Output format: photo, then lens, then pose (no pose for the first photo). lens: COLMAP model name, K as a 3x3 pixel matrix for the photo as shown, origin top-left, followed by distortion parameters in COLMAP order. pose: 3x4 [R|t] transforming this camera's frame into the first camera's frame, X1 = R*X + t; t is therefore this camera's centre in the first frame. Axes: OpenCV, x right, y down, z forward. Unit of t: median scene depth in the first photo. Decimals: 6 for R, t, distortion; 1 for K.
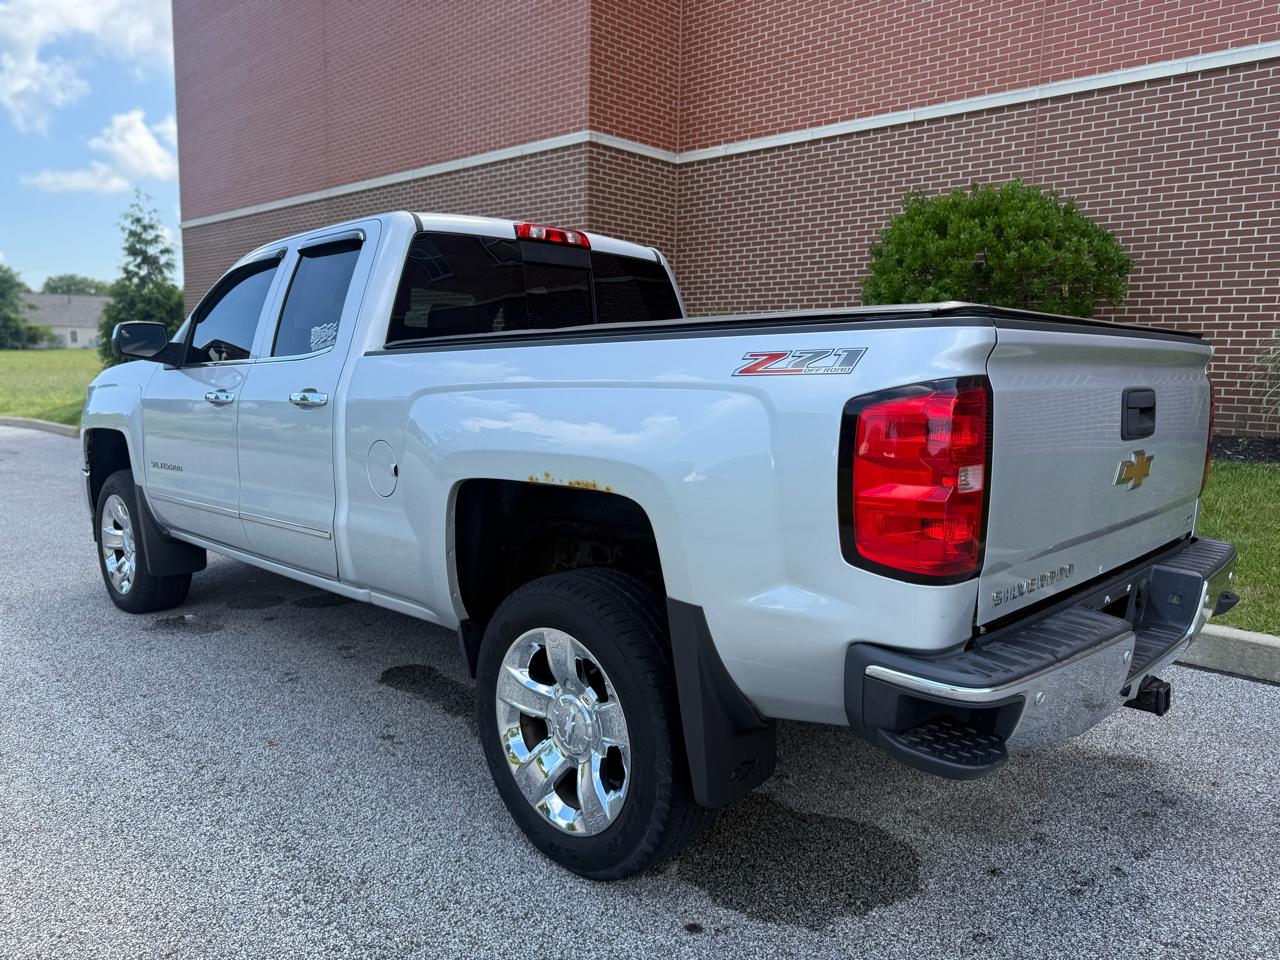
lens RADIAL K [[911.5, 0, 636.9], [0, 911.5, 483.1], [0, 0, 1]] dist [0.022277, -0.026323]
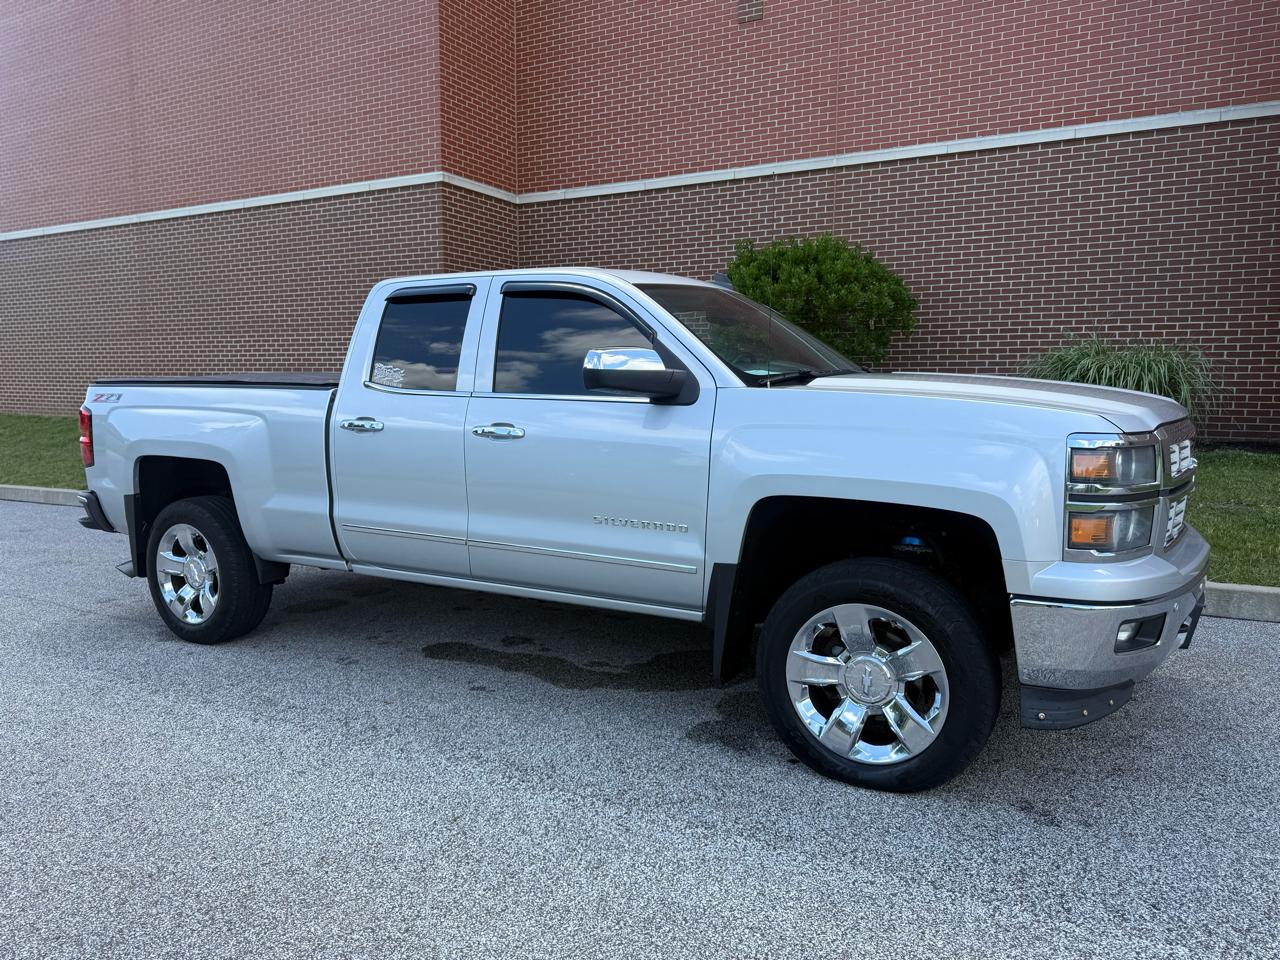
lens RADIAL K [[906.6, 0, 633.8], [0, 906.6, 486.6], [0, 0, 1]] dist [0.071231, -0.108597]
pose [[0.967615, -0.043879, 0.248588, -0.127277], [0.048889, 0.998706, -0.014014, 0.010160], [-0.247651, 0.025713, 0.968508, -0.093344]]
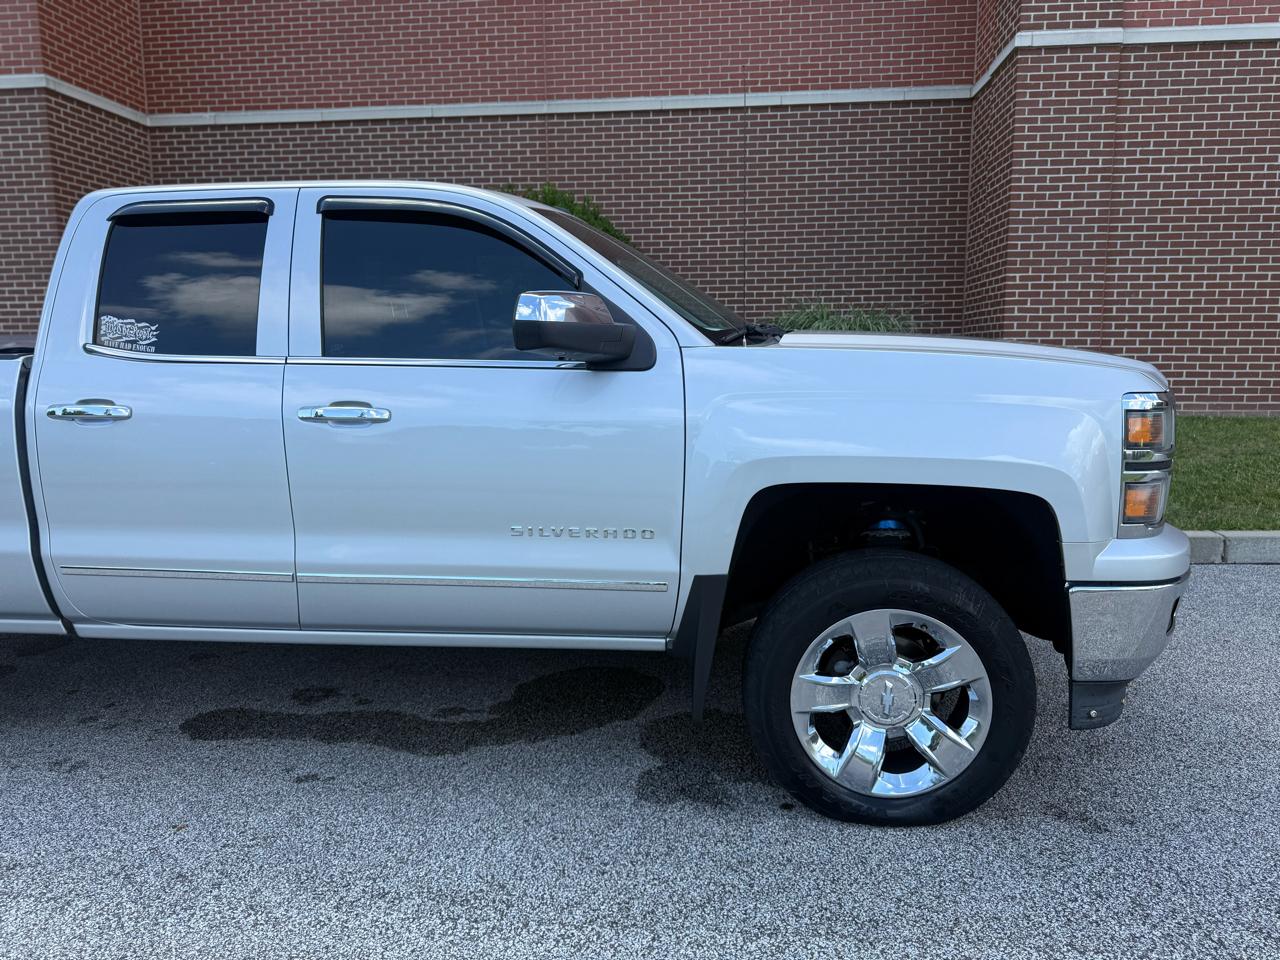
lens RADIAL K [[916.2, 0, 643.9], [0, 916.2, 481.9], [0, 0, 1]] dist [0.002269, -0.005353]
pose [[0.786579, -0.112383, 0.607177, -0.183020], [0.104670, 0.993335, 0.048260, -0.005776], [-0.608554, 0.025593, 0.793100, 0.031149]]
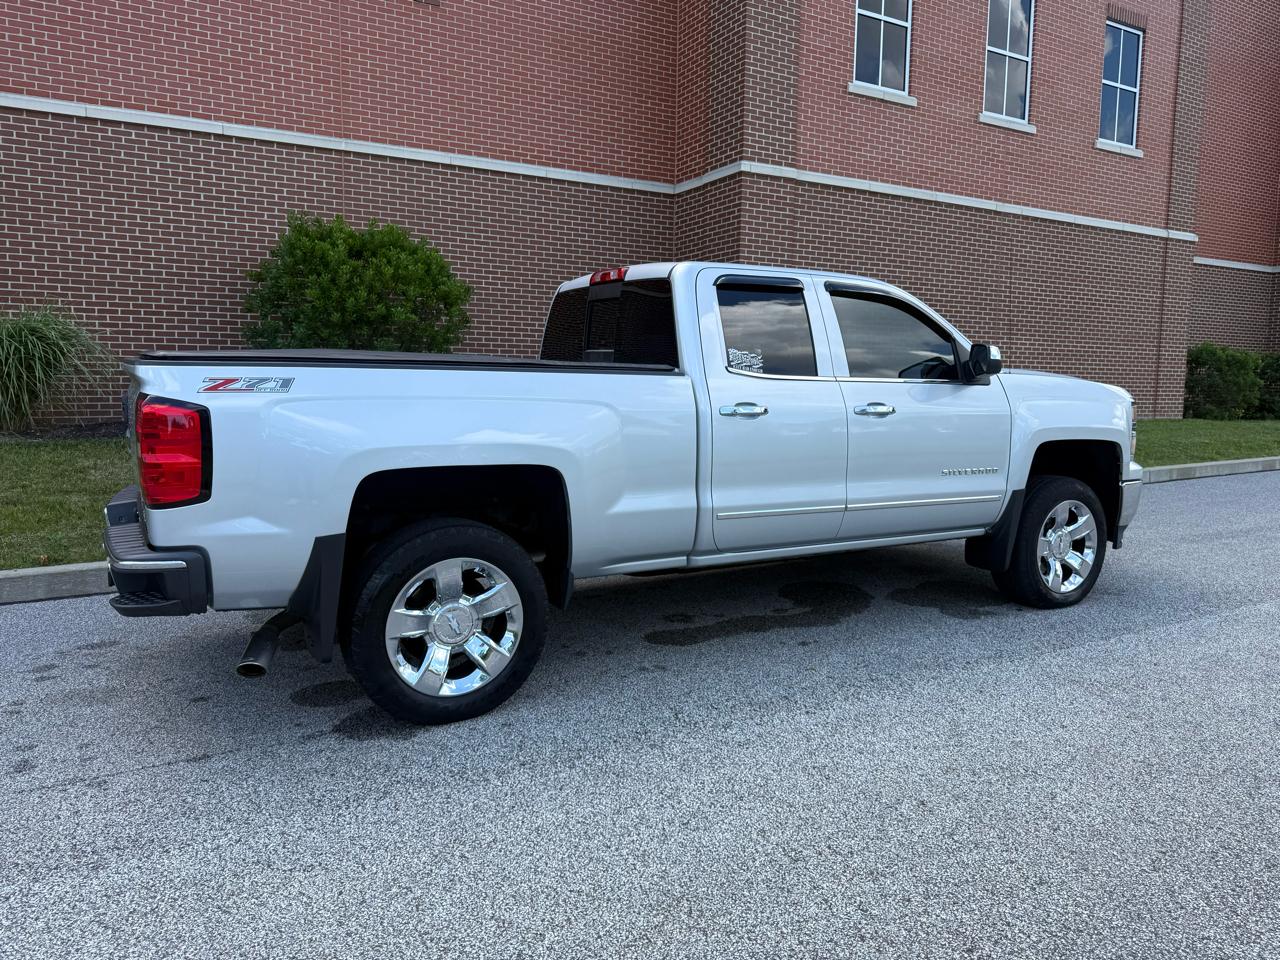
lens RADIAL K [[911.6, 0, 638.8], [0, 911.6, 473.2], [0, 0, 1]] dist [0.027921, -0.037004]
pose [[0.274680, -0.114075, 0.954745, -0.572988], [0.124697, 0.988778, 0.082266, -0.043892], [-0.953416, 0.096457, 0.285822, 0.286804]]
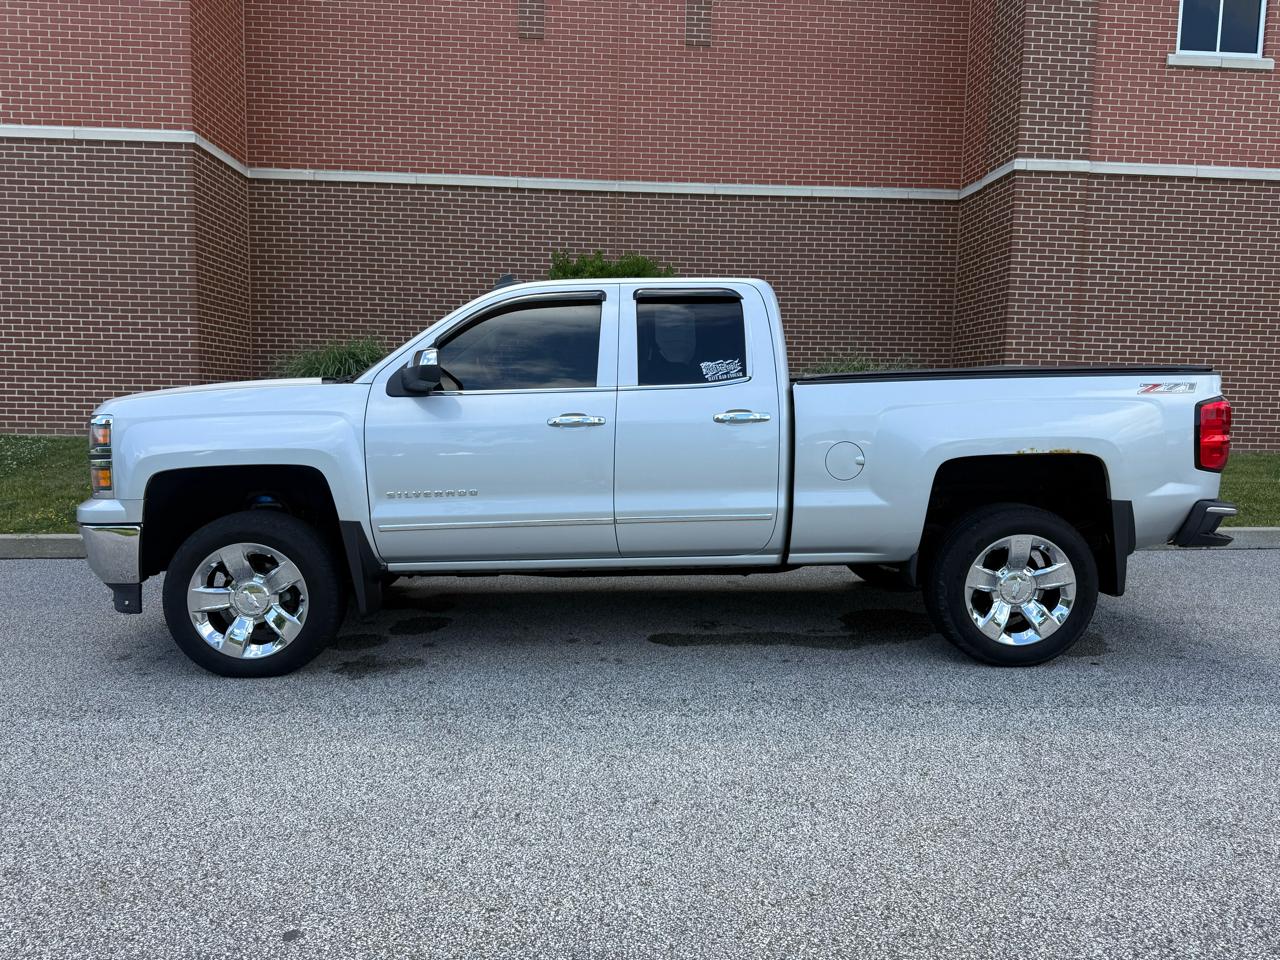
lens RADIAL K [[913.4, 0, 639.8], [0, 913.4, 485.3], [0, 0, 1]] dist [0.024053, -0.029768]
pose [[0.675226, -0.079936, 0.733267, -0.489837], [0.094941, 0.995260, 0.021071, -0.012140], [-0.731475, 0.055389, 0.679614, 0.076248]]
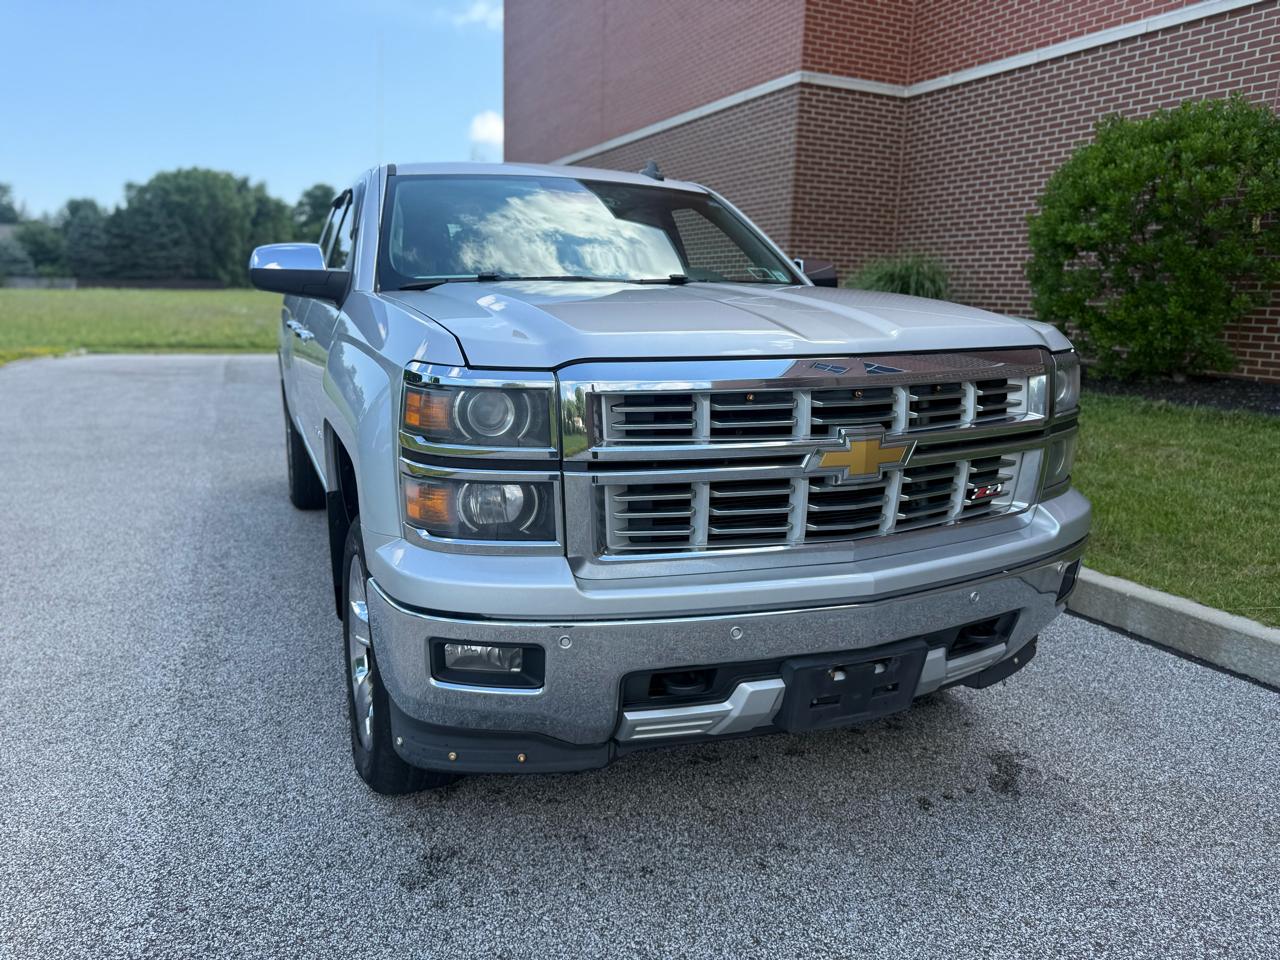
lens RADIAL K [[921.8, 0, 628.1], [0, 921.8, 474.3], [0, 0, 1]] dist [-0.002782, 0.002793]
pose [[0.924531, 0.080243, -0.372563, 0.199213], [-0.062500, 0.996271, 0.059481, 0.006060], [0.375947, -0.031707, 0.926099, -0.020230]]
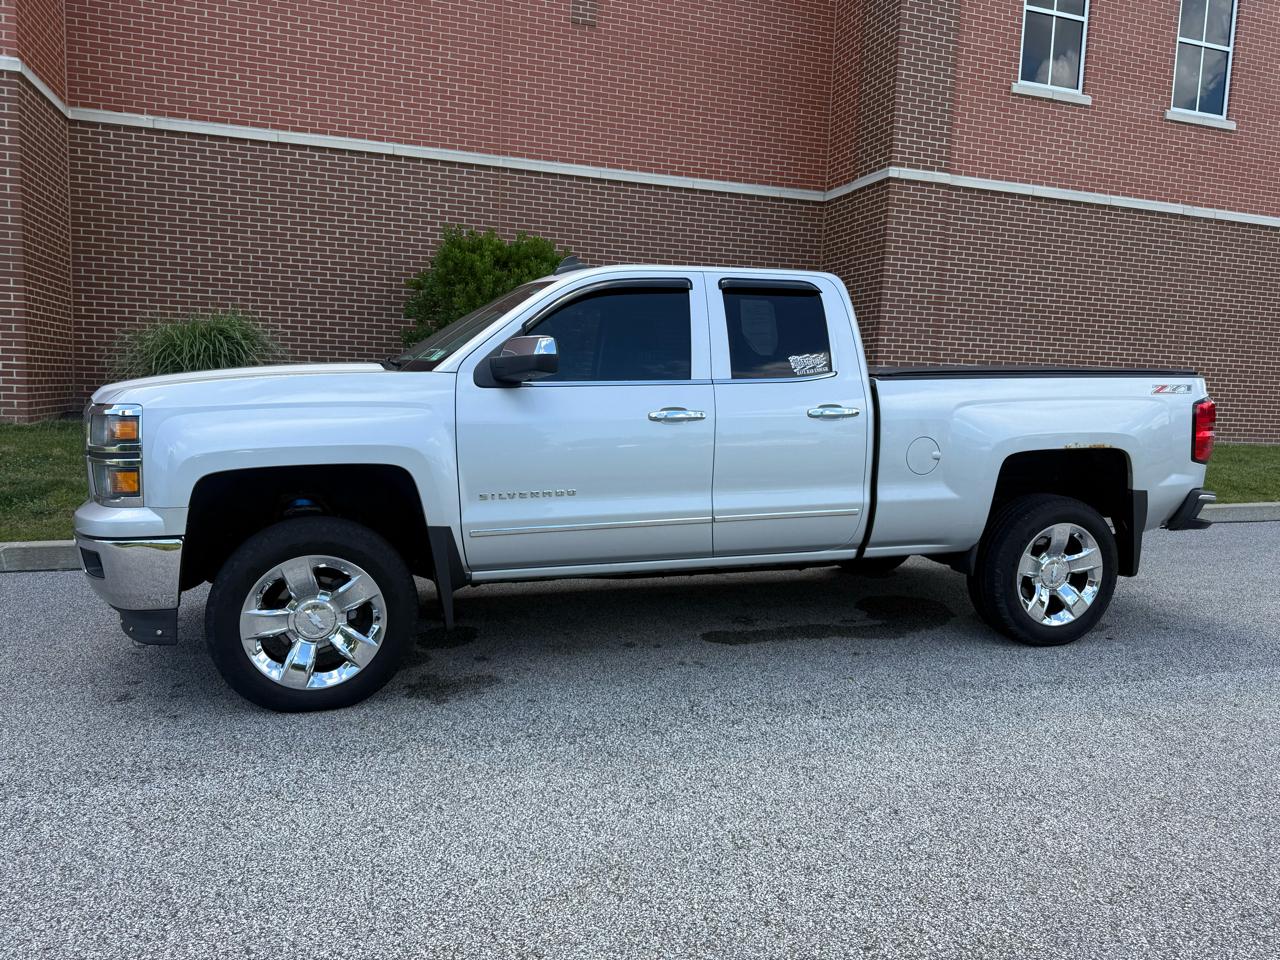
lens RADIAL K [[912.9, 0, 644.7], [0, 912.9, 477.4], [0, 0, 1]] dist [0.021629, -0.026556]
pose [[0.459600, -0.093204, 0.883222, -0.564900], [0.094682, 0.993953, 0.055619, -0.033373], [-0.883064, 0.058063, 0.465646, 0.218386]]
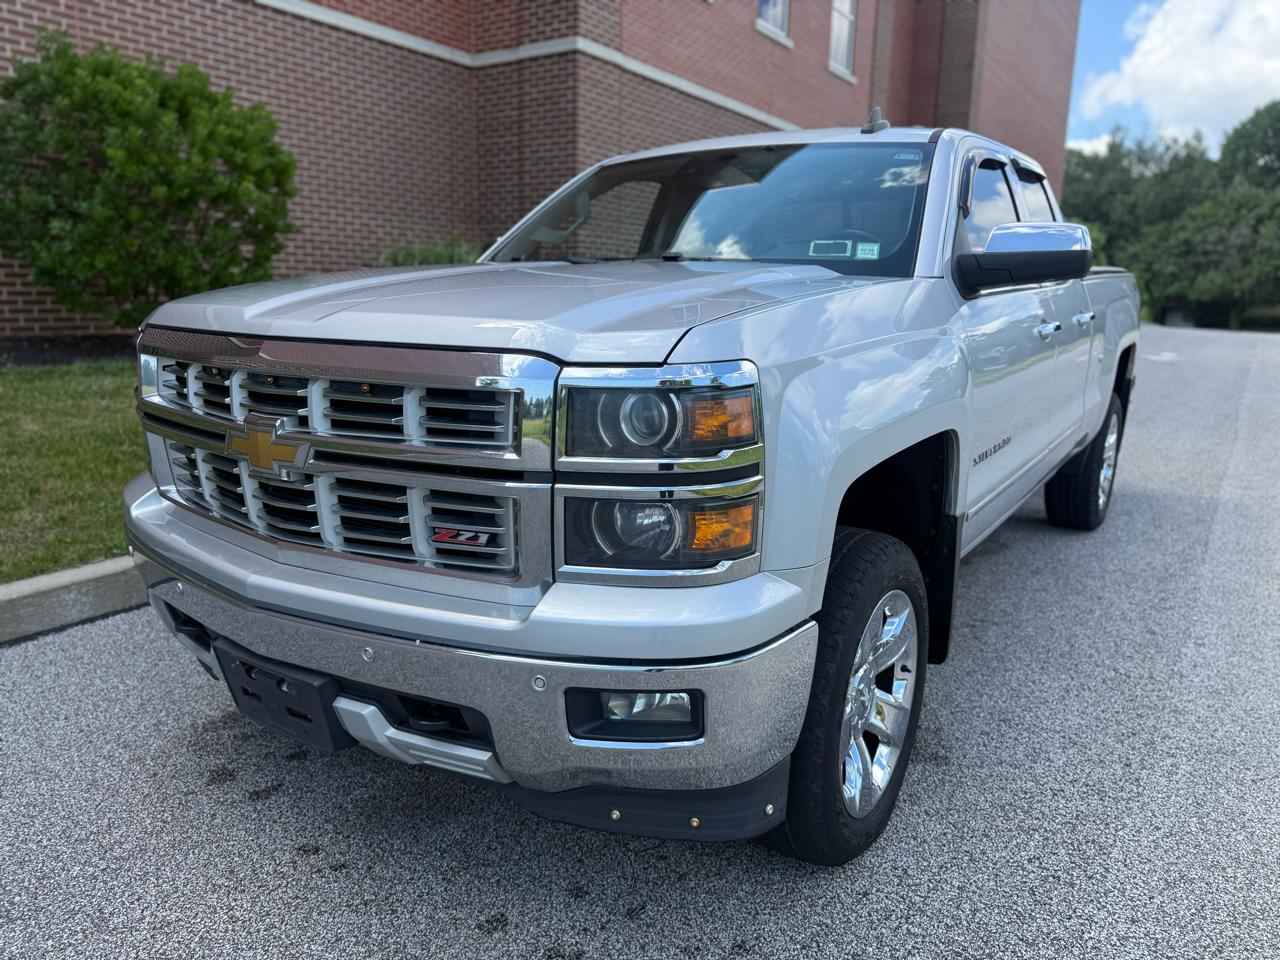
lens RADIAL K [[920.5, 0, 652.3], [0, 920.5, 473.7], [0, 0, 1]] dist [-0.009126, 0.004495]
pose [[-0.191254, -0.210049, 0.958802, -0.495181], [0.109021, 0.966244, 0.233426, -0.081107], [-0.975467, 0.149173, -0.161898, 0.607783]]
